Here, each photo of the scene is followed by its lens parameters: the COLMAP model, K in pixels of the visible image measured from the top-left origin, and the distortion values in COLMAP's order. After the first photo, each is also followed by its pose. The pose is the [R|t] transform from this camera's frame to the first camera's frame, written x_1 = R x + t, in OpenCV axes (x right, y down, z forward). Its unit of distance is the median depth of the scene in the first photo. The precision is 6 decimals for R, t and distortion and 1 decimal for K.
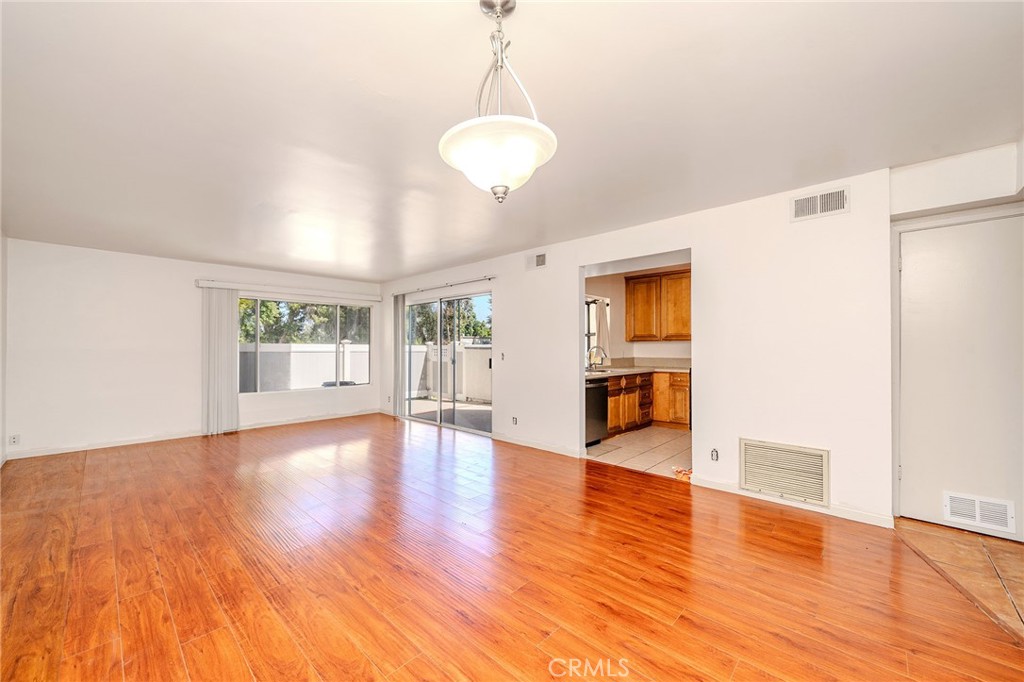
lens RADIAL K [[394.2, 0, 516.9], [0, 394.2, 346.0], [0, 0, 1]] dist [0.000113, 0.000127]
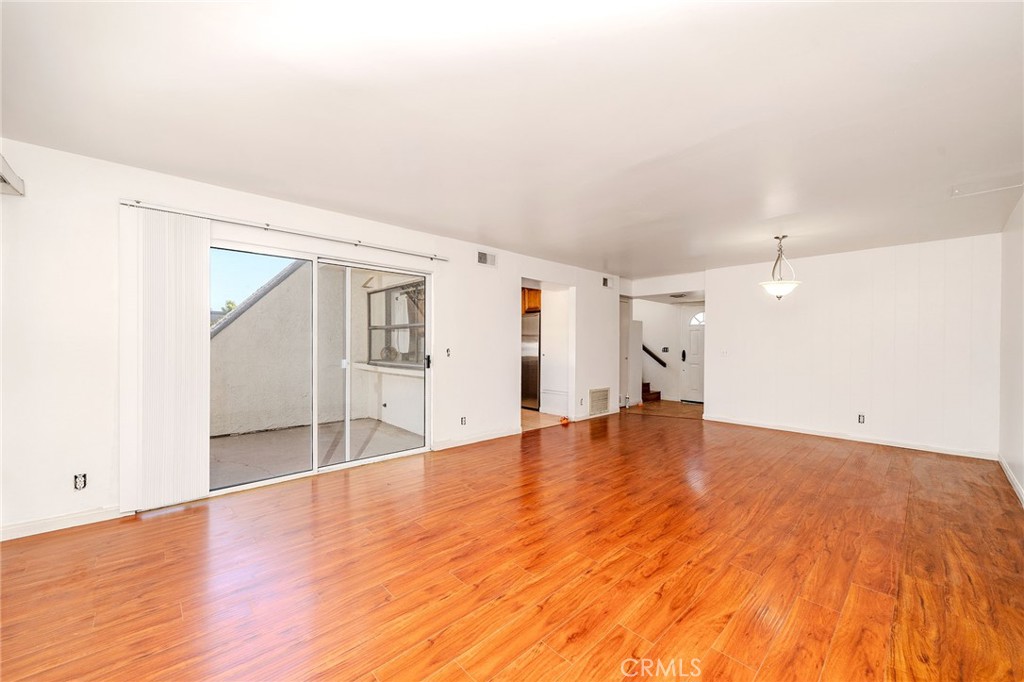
lens RADIAL K [[394.2, 0, 516.9], [0, 394.2, 346.0], [0, 0, 1]] dist [0.000113, 0.000127]
pose [[0.050993, -0.005411, 0.998684, -1.801614], [-0.012989, 0.999897, 0.006081, 0.009293], [-0.998615, -0.013282, 0.050917, 1.594615]]
